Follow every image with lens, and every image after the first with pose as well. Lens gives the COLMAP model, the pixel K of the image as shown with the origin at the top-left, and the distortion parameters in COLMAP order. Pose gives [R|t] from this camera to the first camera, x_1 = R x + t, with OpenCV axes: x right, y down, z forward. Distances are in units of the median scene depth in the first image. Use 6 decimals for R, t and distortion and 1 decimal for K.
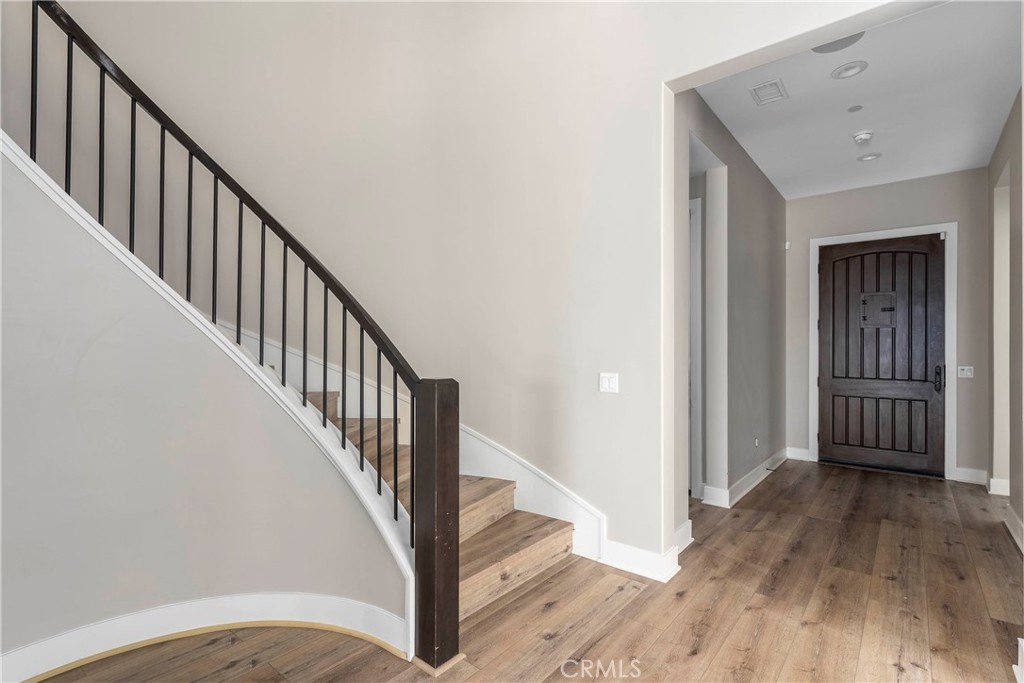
lens RADIAL K [[490.5, 0, 508.5], [0, 490.5, 342.9], [0, 0, 1]] dist [0.004682, -0.000588]
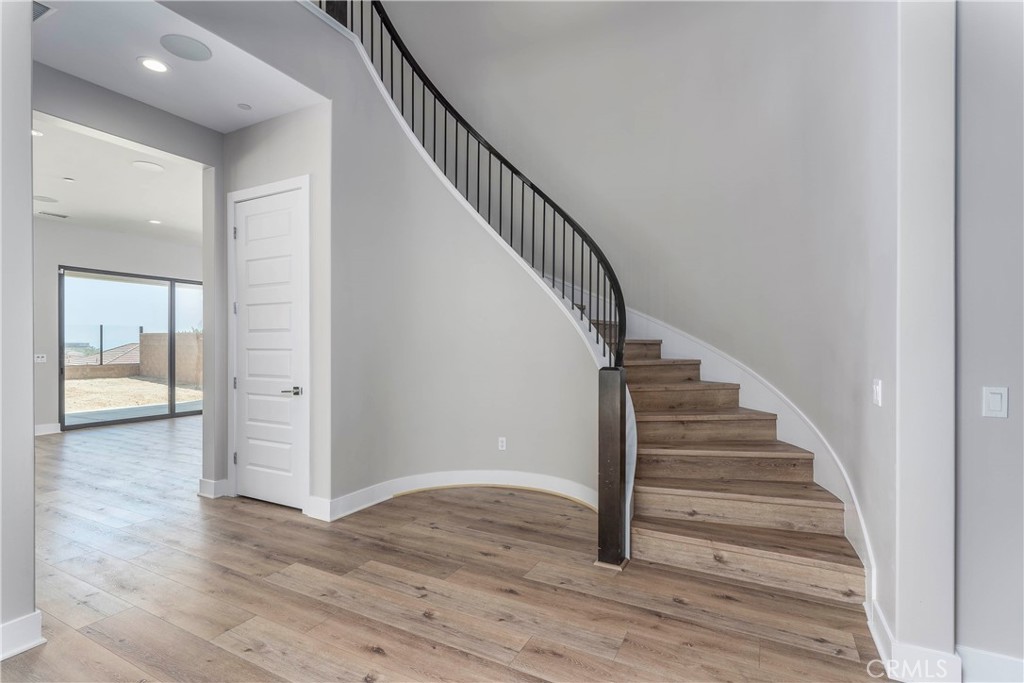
lens RADIAL K [[490.5, 0, 508.4], [0, 490.5, 344.9], [0, 0, 1]] dist [0.004682, -0.000588]
pose [[0.183302, -0.004916, -0.983044, 0.935158], [0.011670, 0.999928, -0.002825, 0.003932], [0.982987, -0.010955, 0.183346, 0.340659]]
